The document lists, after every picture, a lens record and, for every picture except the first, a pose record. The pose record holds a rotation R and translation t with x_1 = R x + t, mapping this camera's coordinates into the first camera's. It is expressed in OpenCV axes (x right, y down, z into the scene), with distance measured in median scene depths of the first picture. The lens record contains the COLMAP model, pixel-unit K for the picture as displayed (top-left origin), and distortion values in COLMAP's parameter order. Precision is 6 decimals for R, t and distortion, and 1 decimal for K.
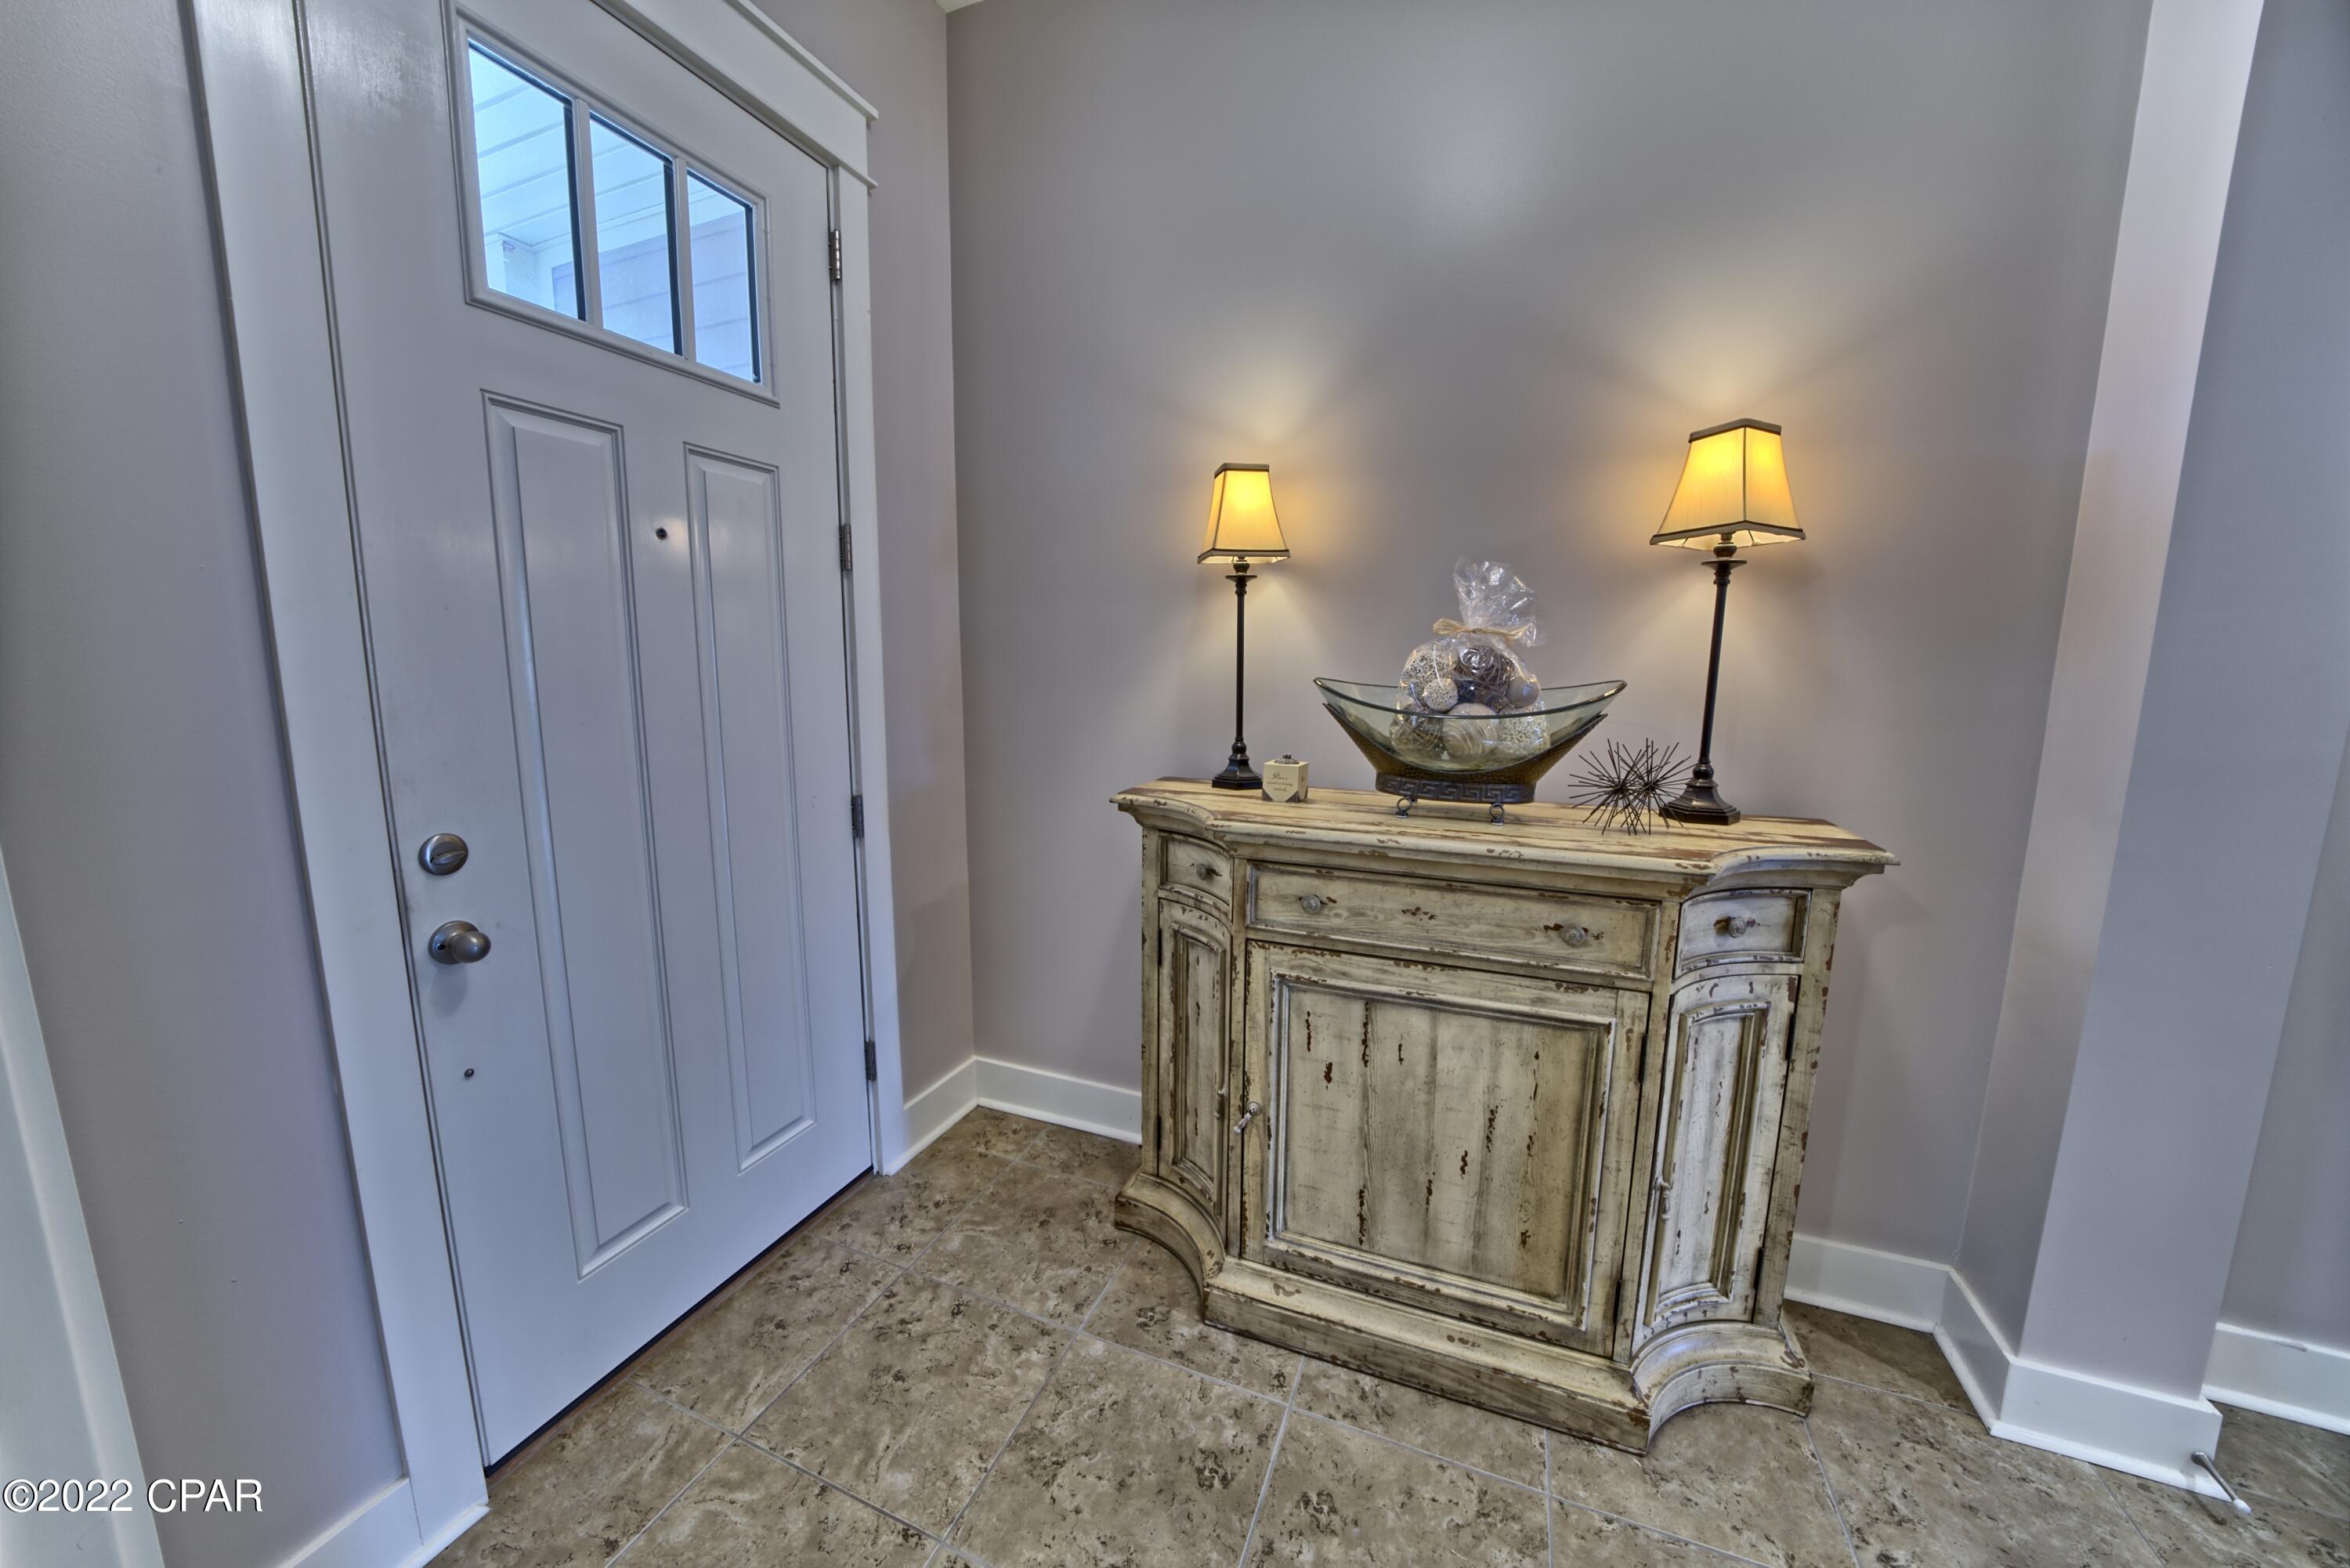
lens RADIAL K [[813.6, 0, 1177.5], [0, 813.6, 782.0], [0, 0, 1]] dist [-0.022825, 0.001459]
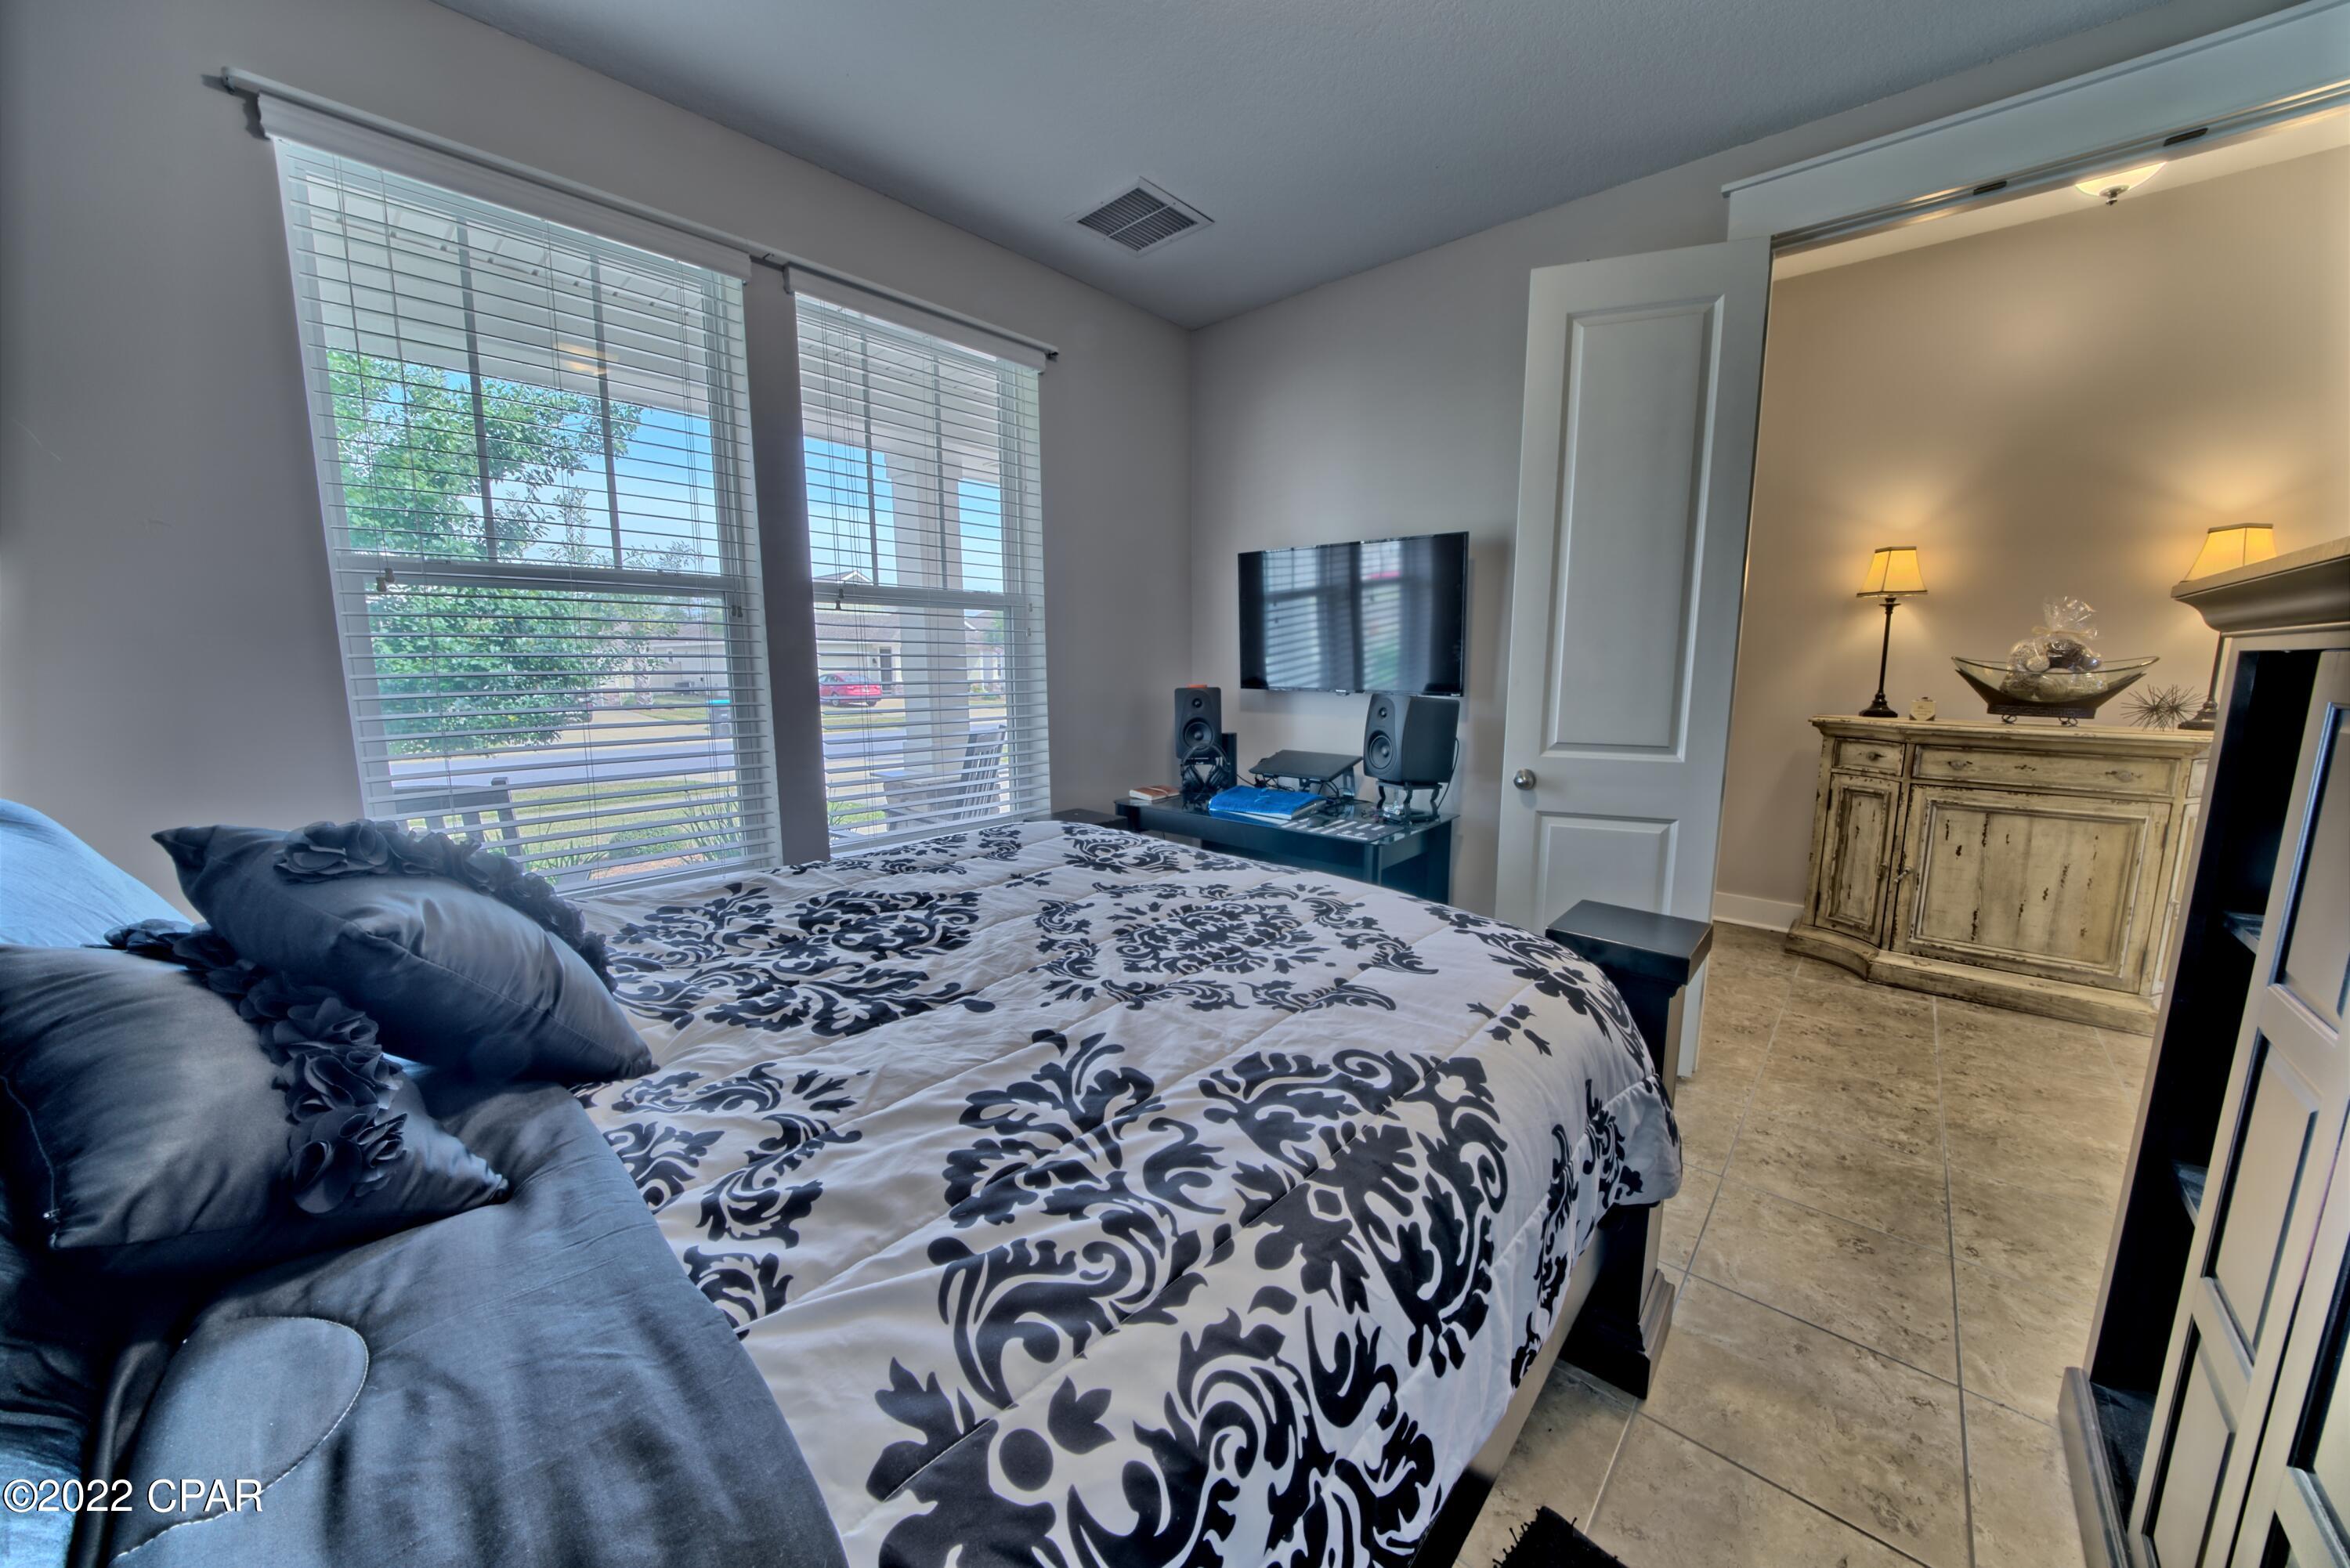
lens RADIAL K [[813.6, 0, 1169.4], [0, 813.6, 784.4], [0, 0, 1]] dist [-0.022825, 0.001459]
pose [[0.939167, 0.041304, -0.340968, -1.010483], [-0.042563, 0.999087, 0.003792, 0.273496], [0.340813, 0.010951, 0.940067, -1.570515]]
